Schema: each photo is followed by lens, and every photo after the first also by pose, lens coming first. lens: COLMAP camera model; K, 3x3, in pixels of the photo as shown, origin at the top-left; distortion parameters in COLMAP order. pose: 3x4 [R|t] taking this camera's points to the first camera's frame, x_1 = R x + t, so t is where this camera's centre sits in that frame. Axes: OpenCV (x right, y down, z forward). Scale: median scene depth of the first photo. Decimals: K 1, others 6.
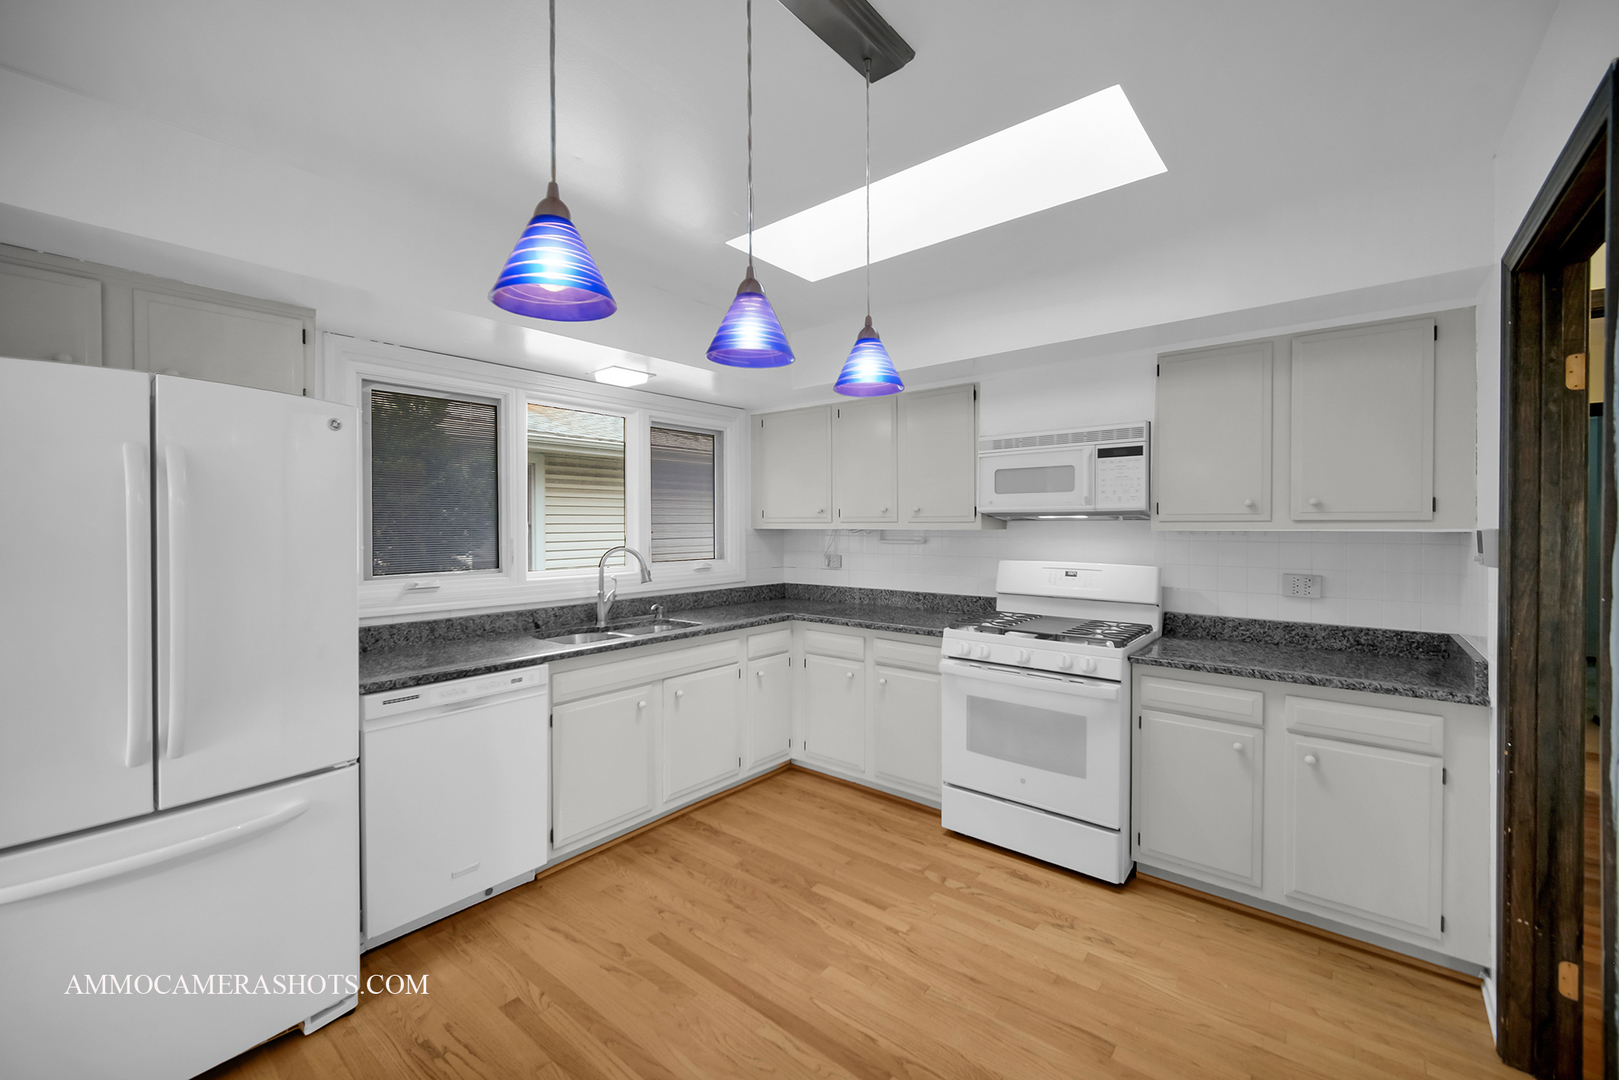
lens RADIAL K [[657.0, 0, 826.7], [0, 657.0, 525.2], [0, 0, 1]] dist [-0.007333, -0.000209]
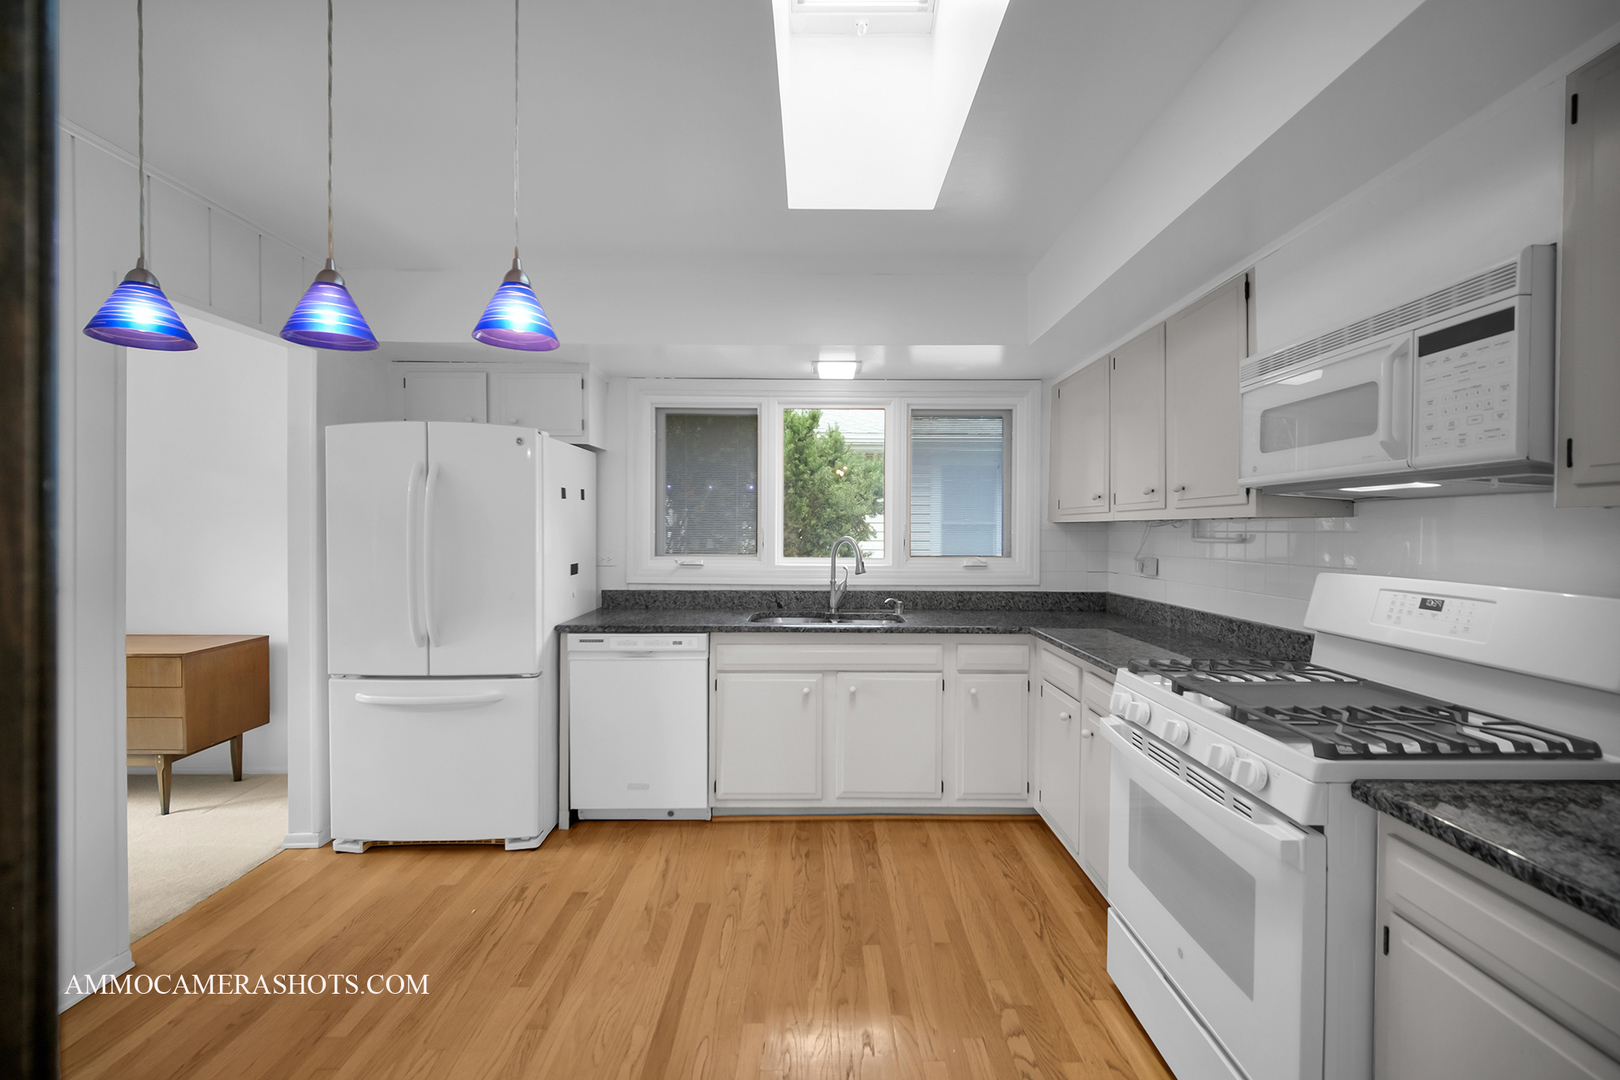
lens RADIAL K [[655.3, 0, 817.2], [0, 655.3, 531.3], [0, 0, 1]] dist [-0.001510, -0.000568]
pose [[0.630241, 0.007373, -0.776364, 0.508945], [-0.008115, 0.999963, 0.002908, 0.024606], [0.776357, 0.004467, 0.630278, 0.376292]]
